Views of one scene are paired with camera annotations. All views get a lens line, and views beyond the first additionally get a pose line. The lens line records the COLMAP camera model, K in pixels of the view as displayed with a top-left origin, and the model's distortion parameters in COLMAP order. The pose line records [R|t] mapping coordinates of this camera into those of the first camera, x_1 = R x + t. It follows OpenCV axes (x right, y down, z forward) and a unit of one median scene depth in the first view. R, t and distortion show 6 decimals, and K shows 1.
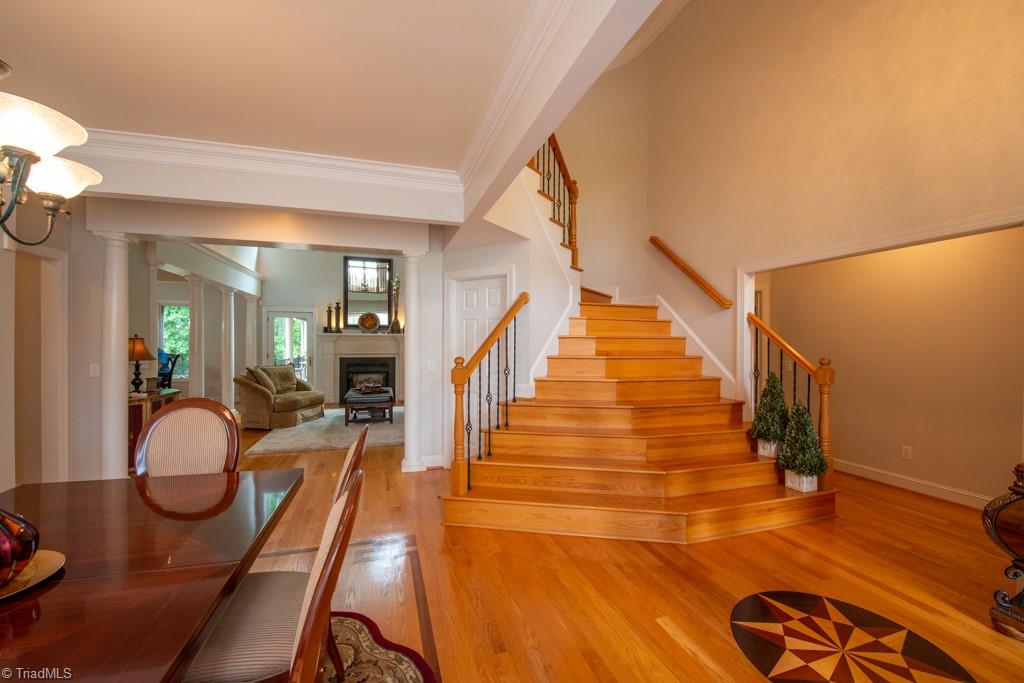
lens RADIAL K [[406.6, 0, 512.0], [0, 406.6, 341.5], [0, 0, 1]] dist [-0.021107, -0.000512]
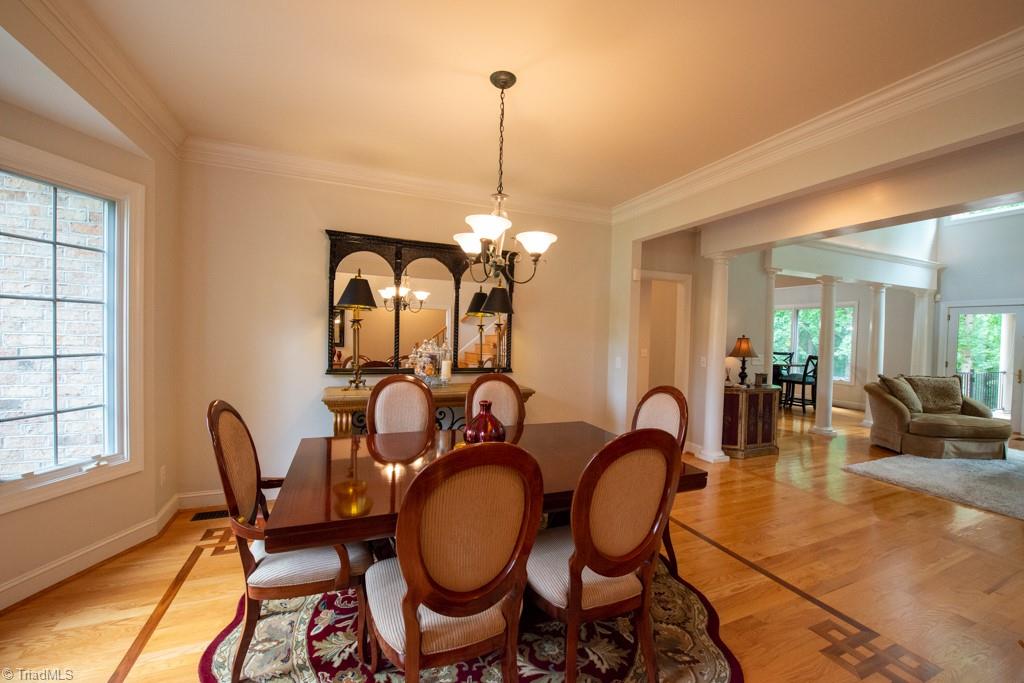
lens RADIAL K [[406.6, 0, 512.0], [0, 406.6, 341.5], [0, 0, 1]] dist [-0.021107, -0.000512]
pose [[0.082089, 0.016390, -0.996490, 0.111023], [-0.024312, 0.999600, 0.014438, 0.000705], [0.996328, 0.023041, 0.082454, 0.127276]]
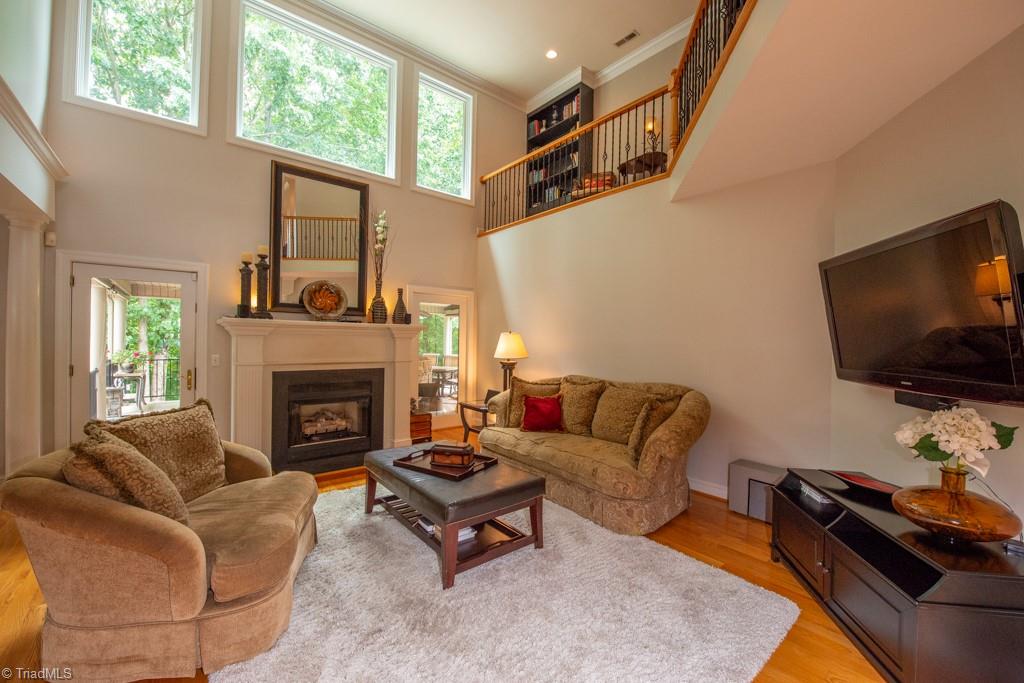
lens RADIAL K [[406.6, 0, 512.0], [0, 406.6, 341.5], [0, 0, 1]] dist [-0.021107, -0.000512]
pose [[0.928532, 0.008441, 0.371157, -0.436572], [-0.012063, 0.999900, 0.007437, -0.002845], [-0.371057, -0.011383, 0.928540, 0.594197]]
